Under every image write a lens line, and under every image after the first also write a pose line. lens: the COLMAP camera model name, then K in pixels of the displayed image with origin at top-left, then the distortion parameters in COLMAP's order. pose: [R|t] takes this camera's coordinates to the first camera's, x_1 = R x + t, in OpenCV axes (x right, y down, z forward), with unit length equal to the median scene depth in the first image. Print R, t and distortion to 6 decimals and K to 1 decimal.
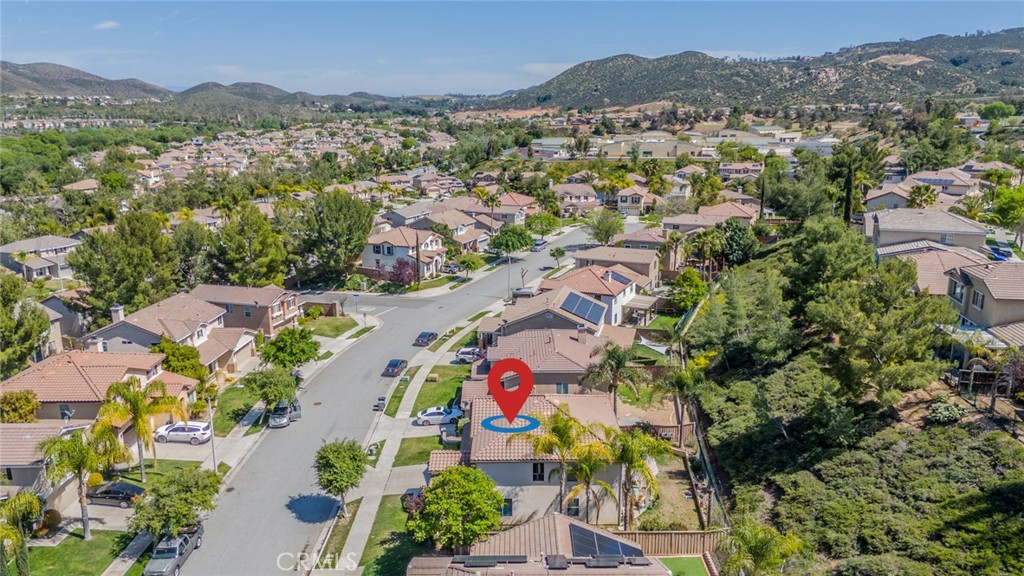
lens RADIAL K [[746.8, 0, 512.0], [0, 746.8, 288.0], [0, 0, 1]] dist [0.067693, -0.071901]
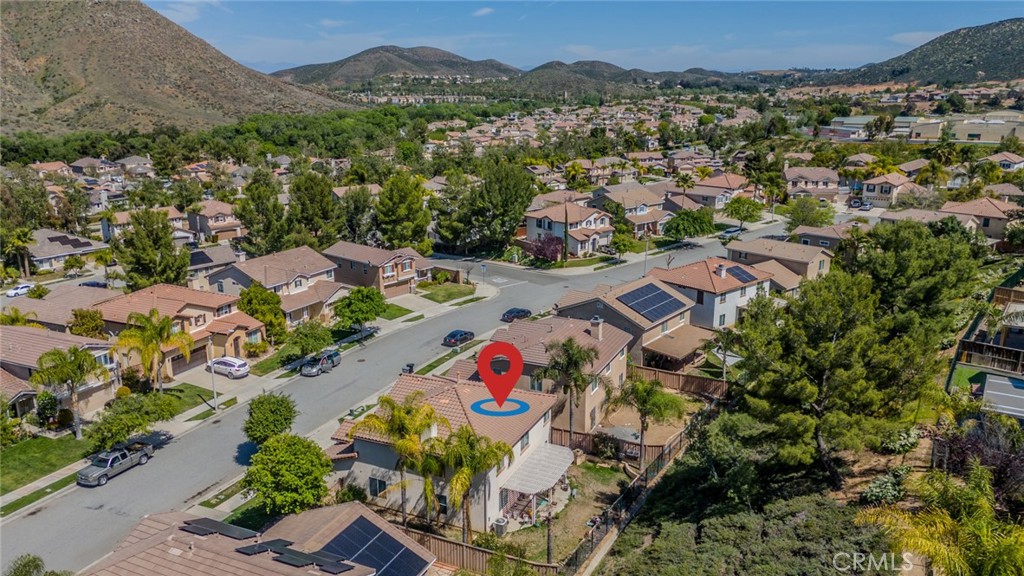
lens RADIAL K [[746.8, 0, 512.0], [0, 746.8, 288.0], [0, 0, 1]] dist [0.067693, -0.071901]
pose [[0.909347, 0.109827, -0.401280, 0.096237], [-0.098256, 0.993936, 0.049373, -0.005522], [0.404269, -0.005469, 0.914624, 0.035221]]
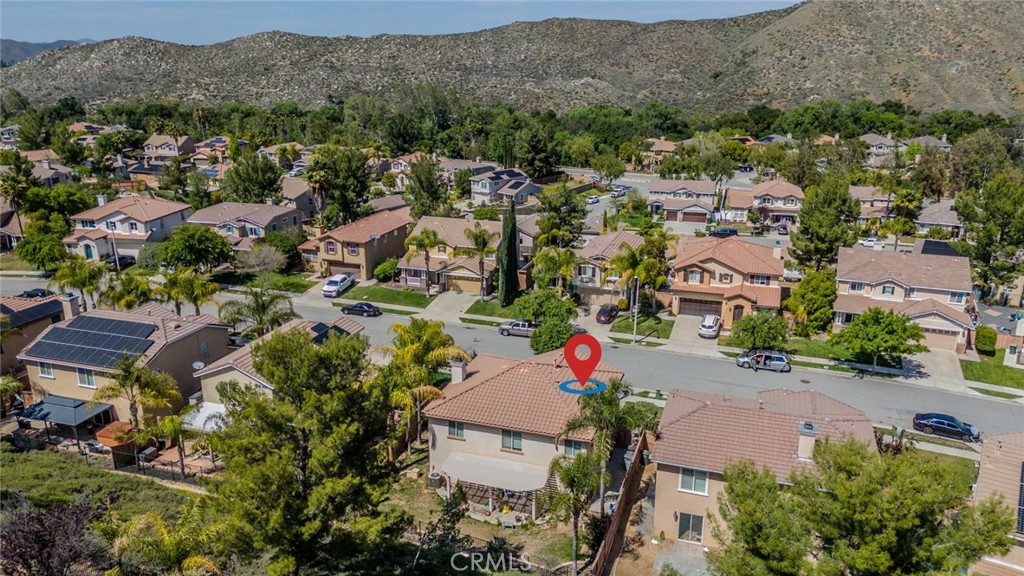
lens RADIAL K [[746.8, 0, 512.0], [0, 746.8, 288.0], [0, 0, 1]] dist [0.067693, -0.071901]
pose [[-0.332546, 0.285526, -0.898826, 0.175964], [-0.210868, 0.906427, 0.365957, -0.056083], [0.919211, 0.311231, -0.241220, 0.241331]]
